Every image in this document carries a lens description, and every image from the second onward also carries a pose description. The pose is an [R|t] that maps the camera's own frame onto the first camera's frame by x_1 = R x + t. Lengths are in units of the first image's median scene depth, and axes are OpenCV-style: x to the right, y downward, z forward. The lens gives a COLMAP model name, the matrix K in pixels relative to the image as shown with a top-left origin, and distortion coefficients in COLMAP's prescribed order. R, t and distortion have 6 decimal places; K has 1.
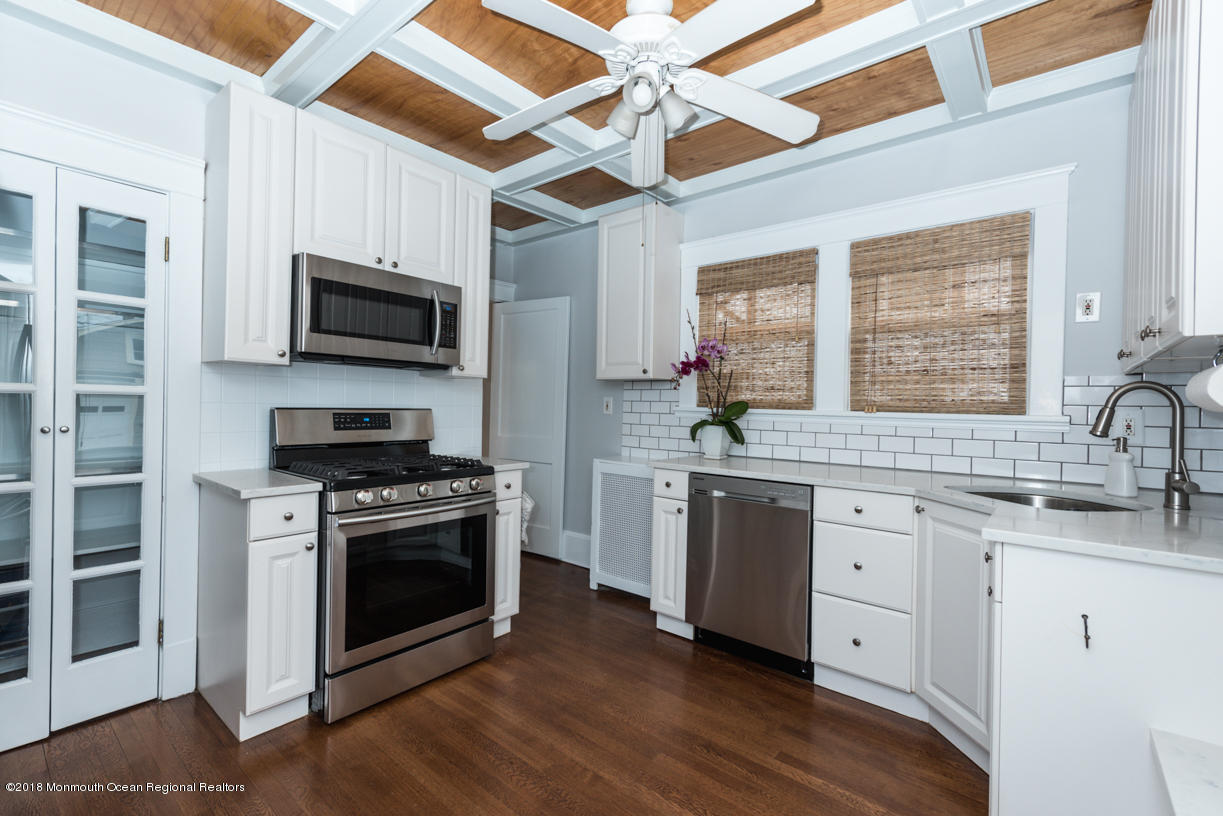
lens RADIAL K [[537.3, 0, 608.4], [0, 537.3, 408.9], [0, 0, 1]] dist [0.013631, 0.000142]
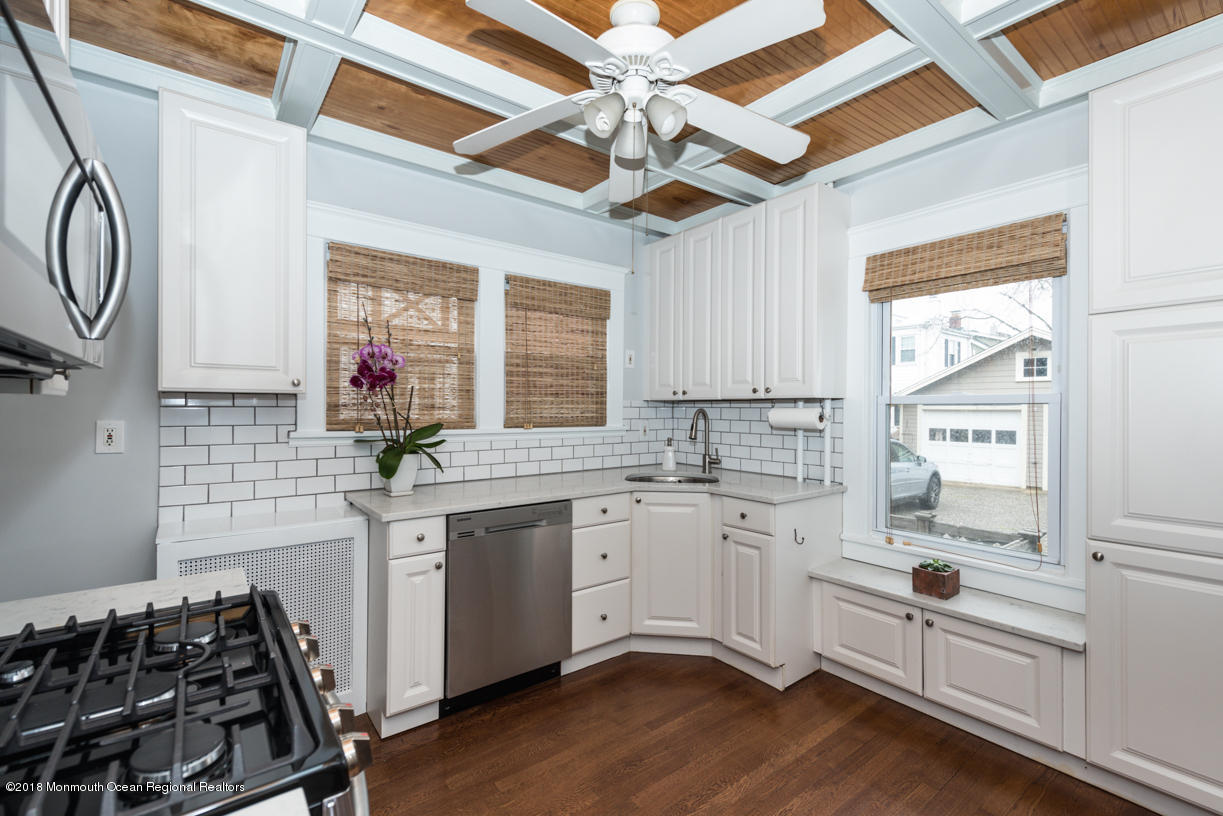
lens RADIAL K [[537.3, 0, 617.8], [0, 537.3, 405.9], [0, 0, 1]] dist [0.013631, 0.000142]
pose [[0.208127, -0.020258, 0.977892, -0.591593], [0.001261, 0.999790, 0.020443, -0.065223], [-0.978101, -0.003022, 0.208109, 0.570870]]
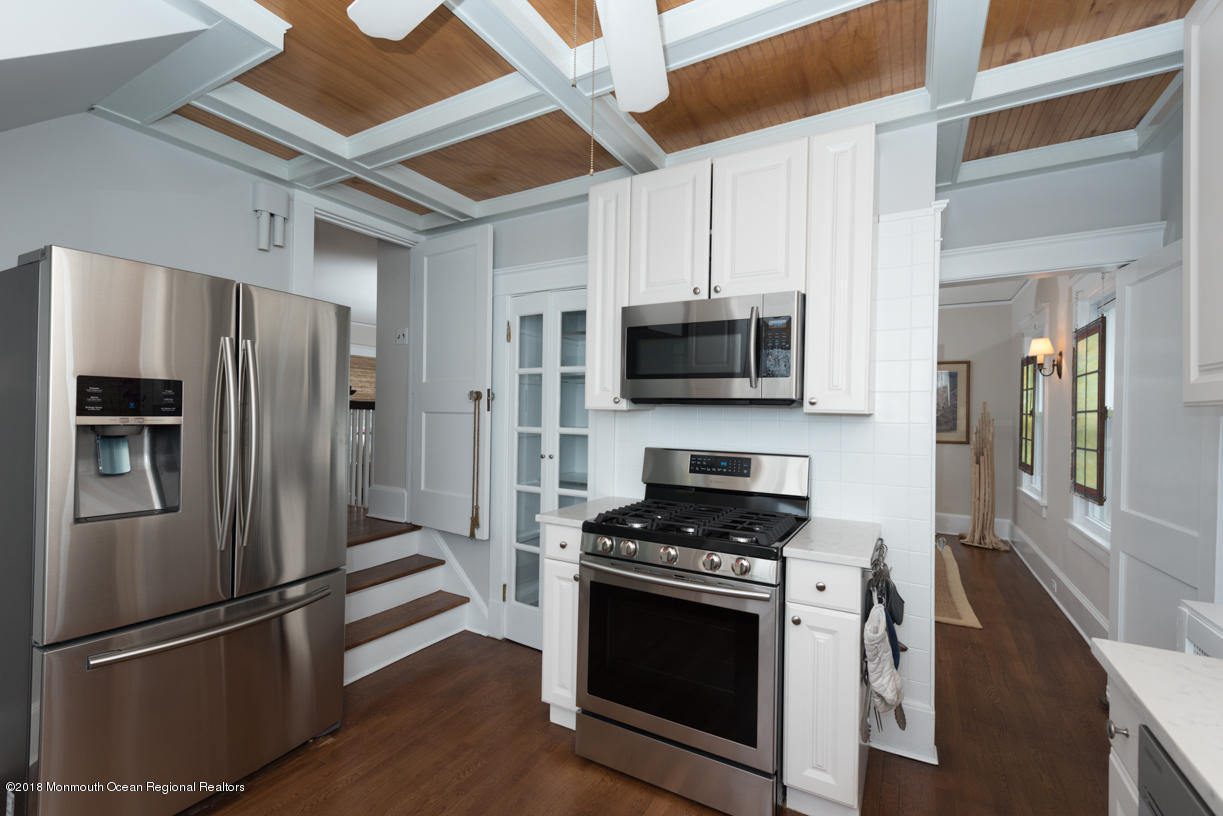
lens RADIAL K [[537.3, 0, 599.6], [0, 537.3, 407.9], [0, 0, 1]] dist [0.013631, 0.000142]
pose [[0.176281, -0.017774, -0.984179, 0.402480], [-0.018370, 0.999603, -0.021343, -0.050947], [0.984169, 0.021842, 0.175884, 0.625016]]
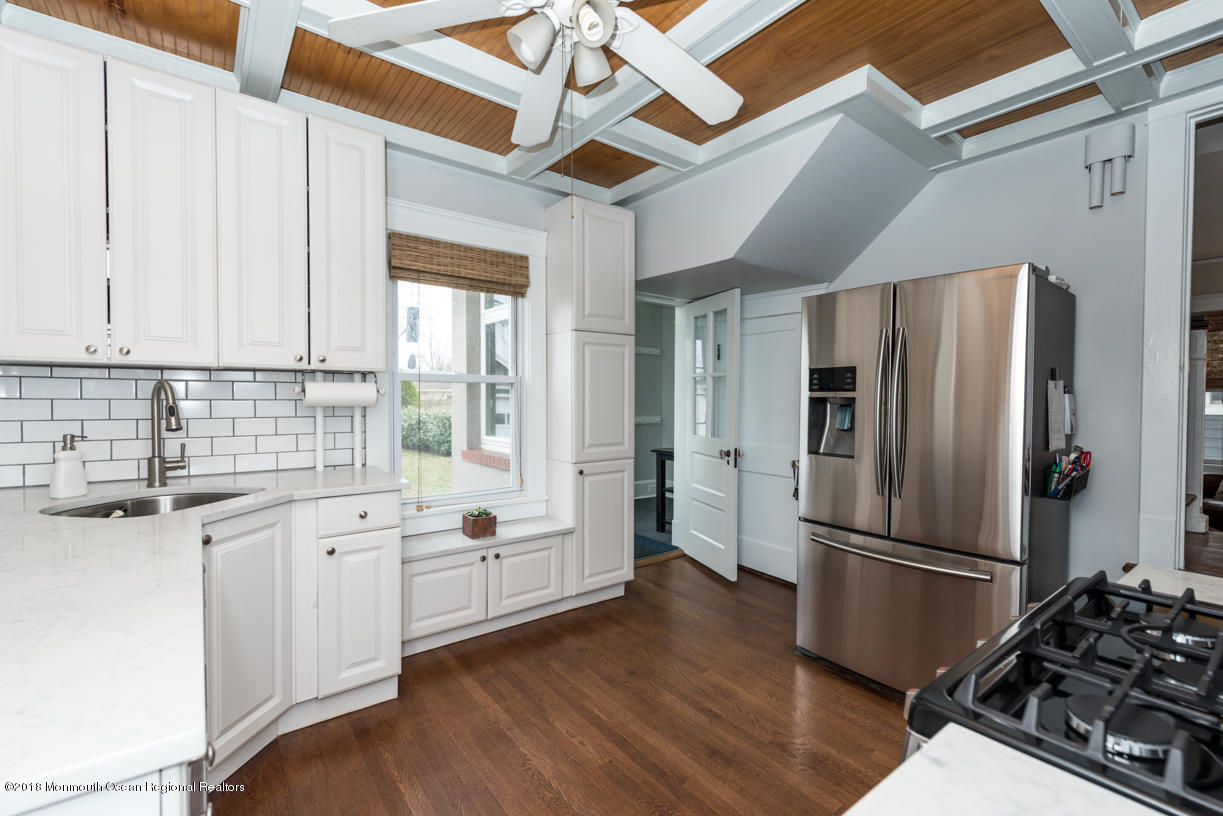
lens RADIAL K [[537.3, 0, 610.8], [0, 537.3, 404.7], [0, 0, 1]] dist [0.013631, 0.000142]
pose [[-0.976283, -0.028735, 0.214585, -0.119105], [-0.025149, 0.999495, 0.019424, -0.031059], [-0.215035, 0.013567, -0.976512, 1.224138]]
